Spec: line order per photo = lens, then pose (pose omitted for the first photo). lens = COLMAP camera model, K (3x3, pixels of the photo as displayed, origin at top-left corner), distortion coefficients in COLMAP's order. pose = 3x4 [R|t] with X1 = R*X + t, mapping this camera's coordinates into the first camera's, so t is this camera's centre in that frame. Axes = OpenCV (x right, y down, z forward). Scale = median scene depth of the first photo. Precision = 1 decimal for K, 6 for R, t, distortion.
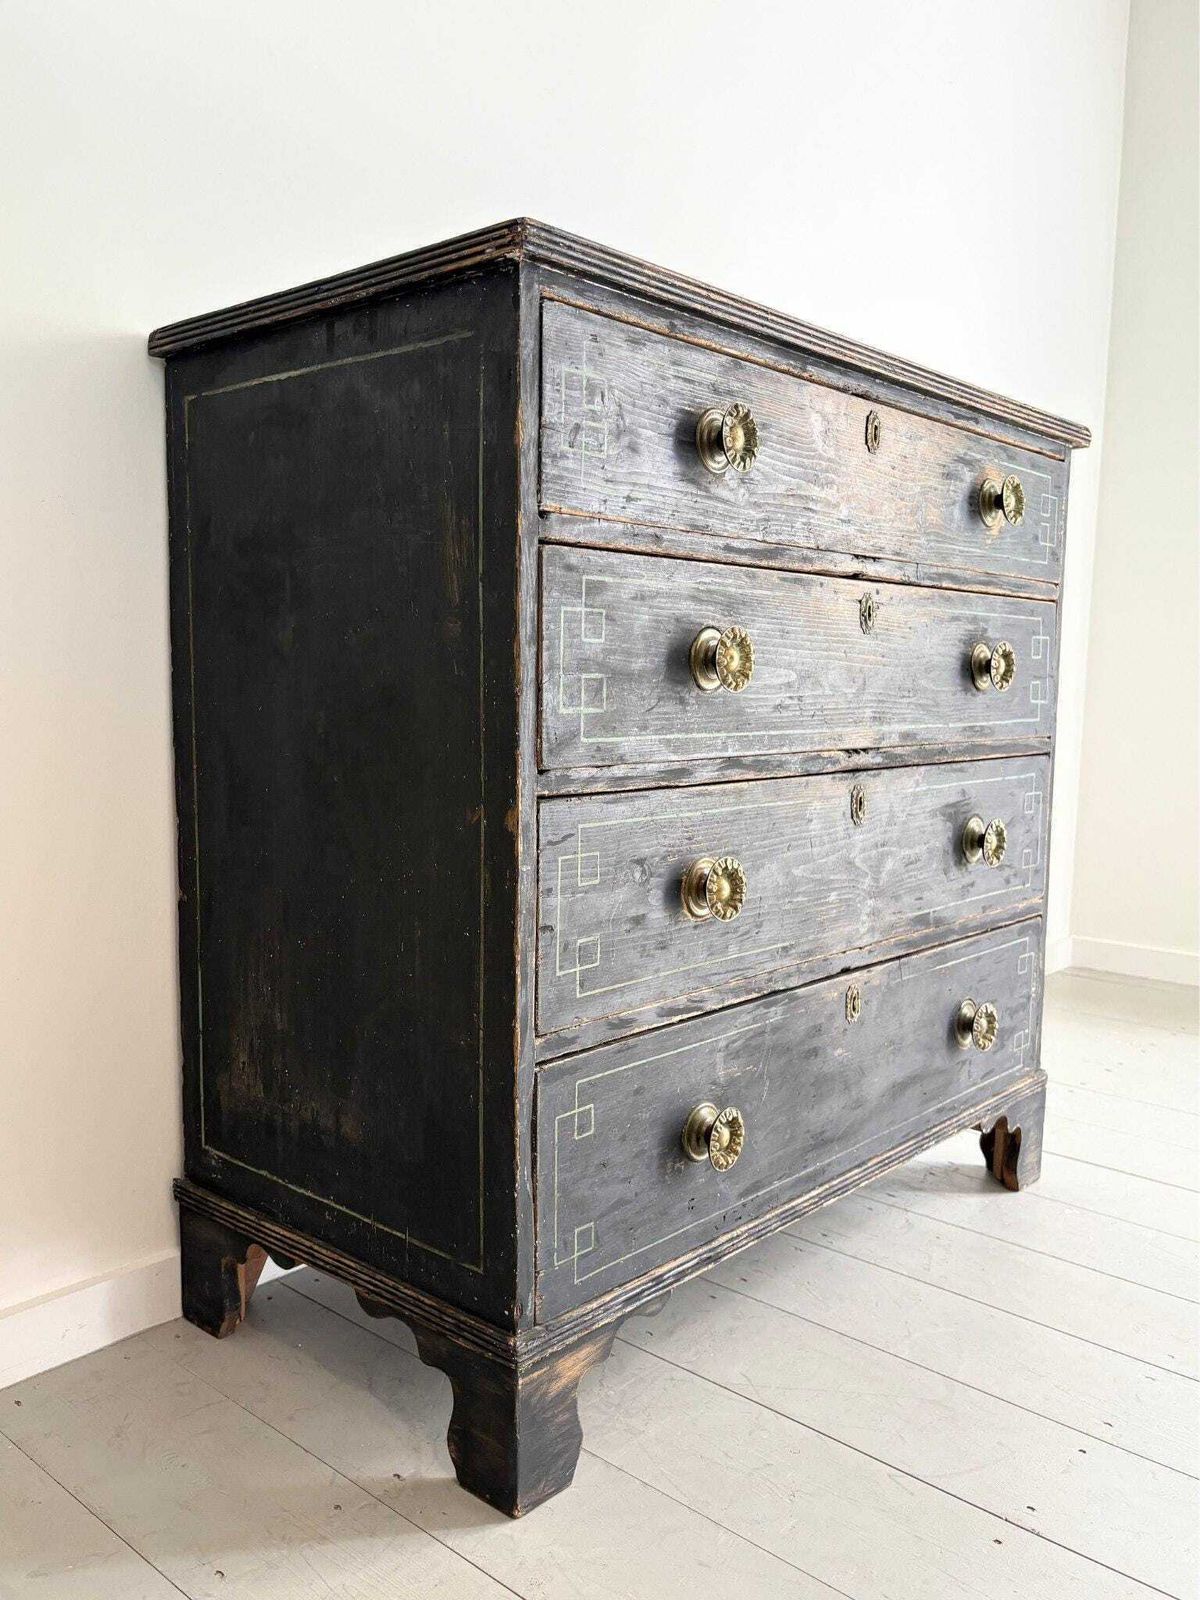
lens RADIAL K [[1301.0, 0, 563.7], [0, 1301.0, 805.5], [0, 0, 1]] dist [0.021656, -0.036637]
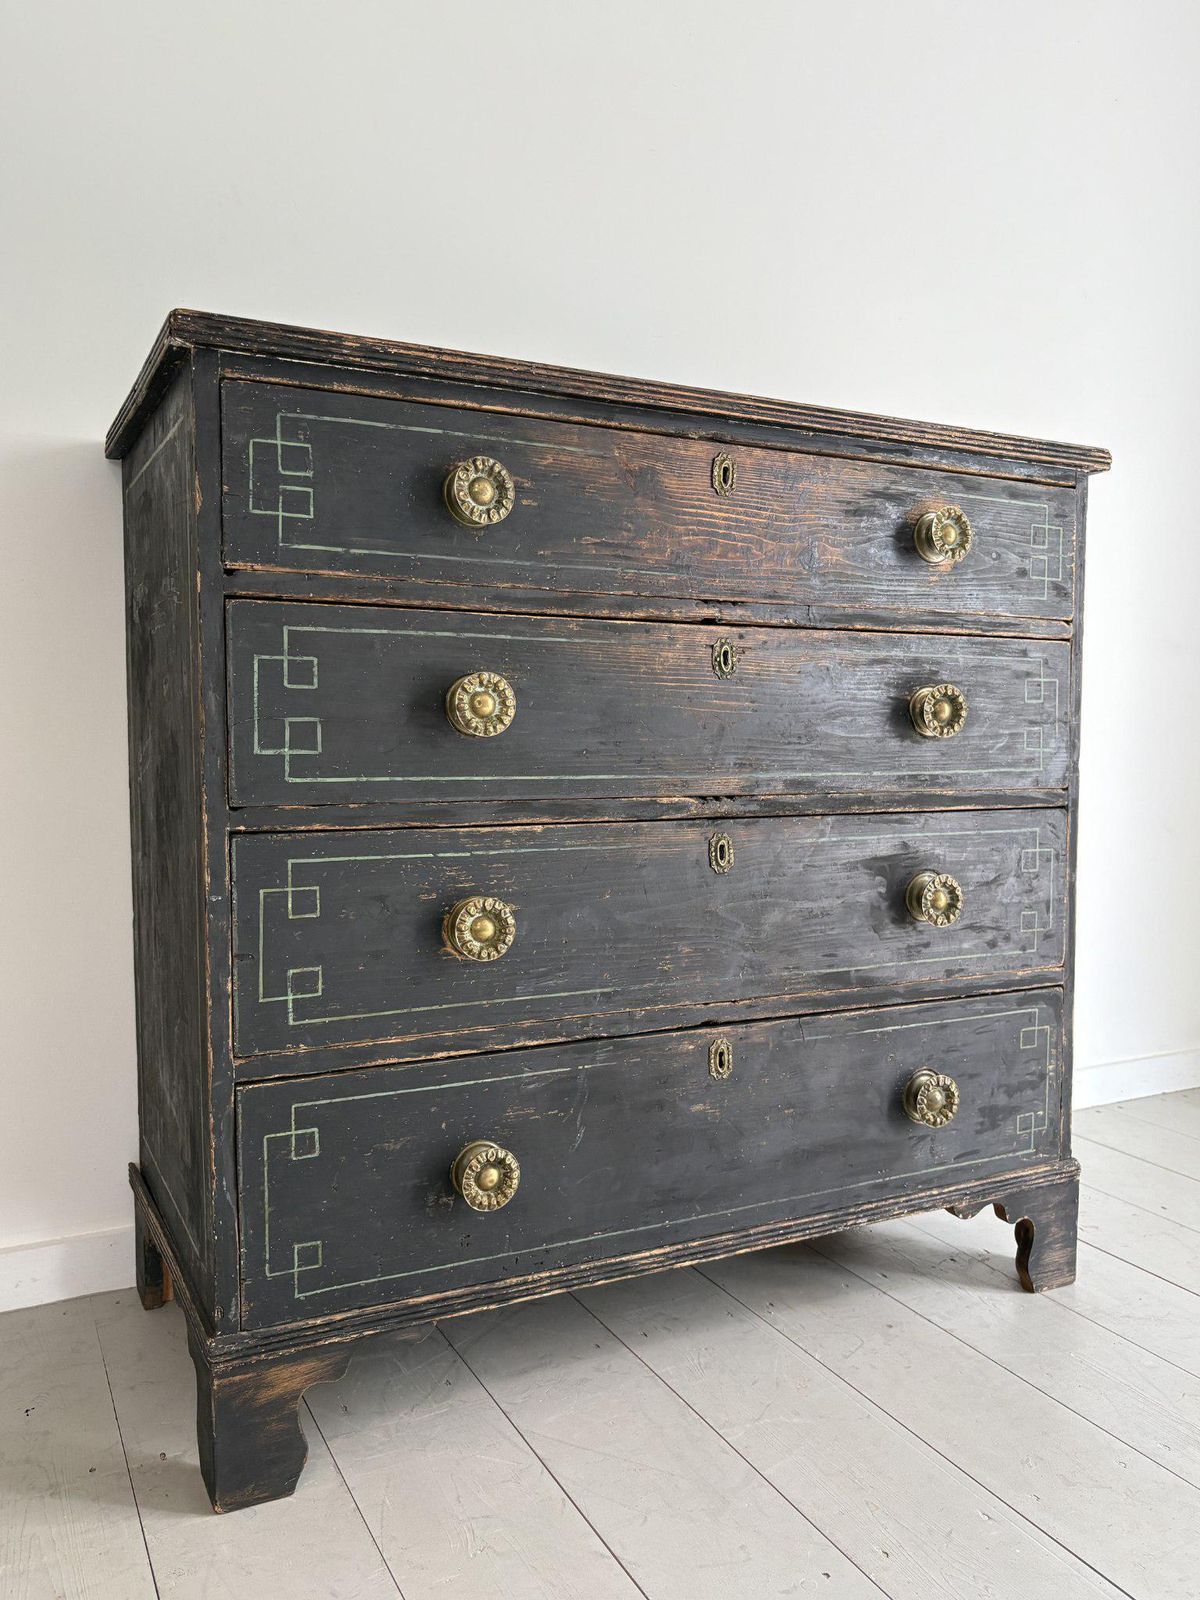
lens RADIAL K [[1215.3, 0, 597.5], [0, 1215.3, 805.3], [0, 0, 1]] dist [0.036717, -0.053336]
pose [[0.938417, 0.009858, -0.345364, 0.468603], [-0.025775, 0.998805, -0.041524, 0.003737], [0.344542, 0.047868, 0.937550, 0.116451]]
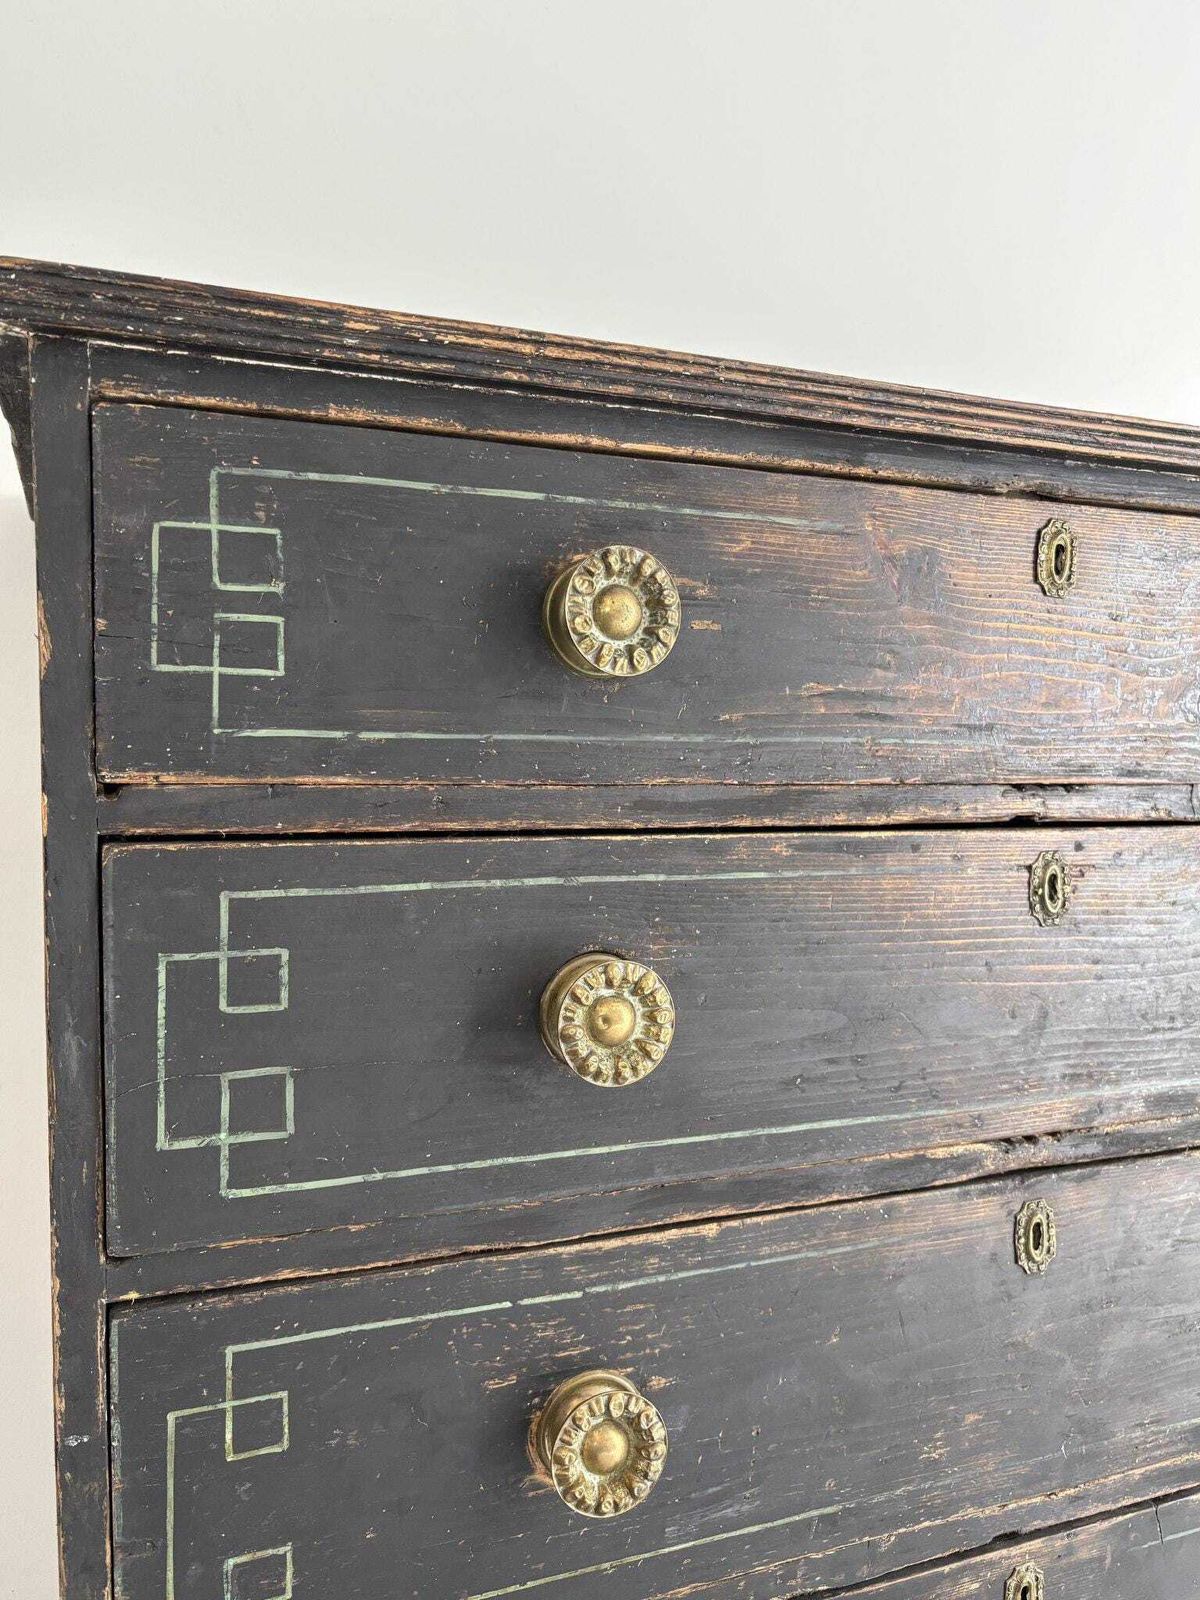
lens RADIAL K [[1215.3, 0, 598.4], [0, 1215.3, 816.8], [0, 0, 1]] dist [0.036717, -0.053336]
pose [[0.901033, 0.023701, -0.433103, 0.288210], [-0.045331, 0.998184, -0.039683, -0.151108], [0.431376, 0.055388, 0.900470, 0.470200]]
